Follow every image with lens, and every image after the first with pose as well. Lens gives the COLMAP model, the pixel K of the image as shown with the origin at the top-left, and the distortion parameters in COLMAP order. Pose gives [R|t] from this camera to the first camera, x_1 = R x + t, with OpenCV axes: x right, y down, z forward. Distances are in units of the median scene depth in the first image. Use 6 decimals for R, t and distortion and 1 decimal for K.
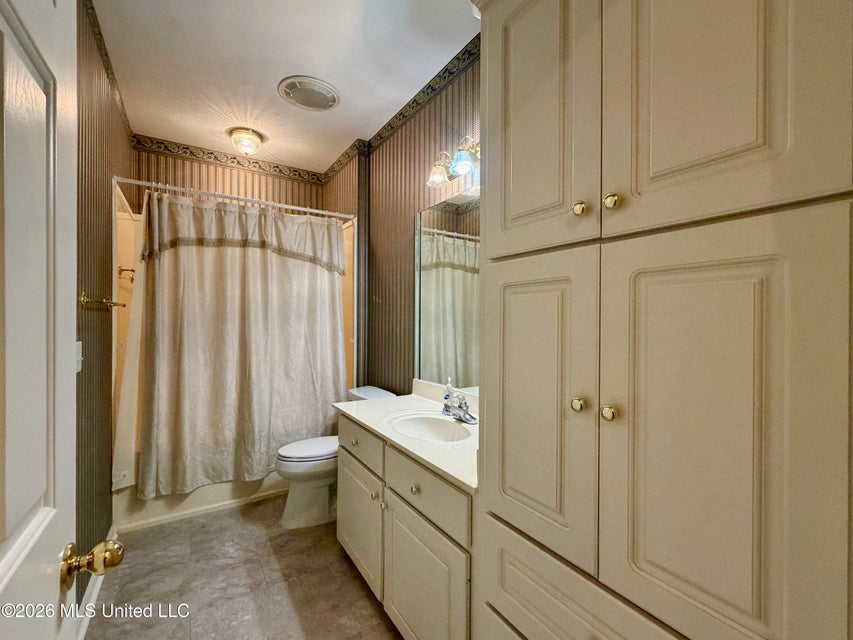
lens RADIAL K [[337.7, 0, 418.5], [0, 337.7, 318.6], [0, 0, 1]] dist [-0.000893, -0.002691]
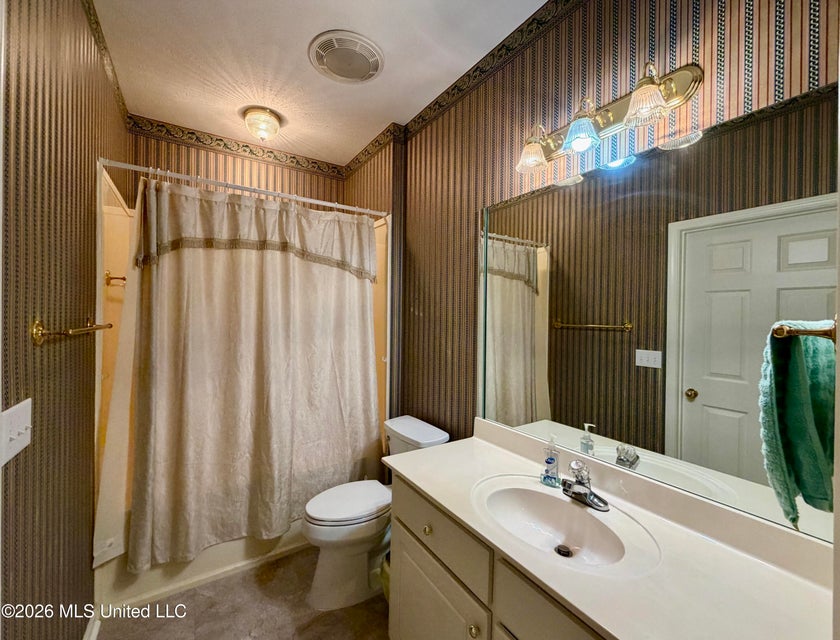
lens RADIAL K [[339.0, 0, 420.0], [0, 339.0, 320.0], [0, 0, 1]] dist [-0.002584, -0.000594]
pose [[0.999953, 0.008207, -0.005132, -0.133070], [-0.008197, 0.999965, 0.001949, -0.047784], [0.005148, -0.001907, 0.999985, 0.188375]]
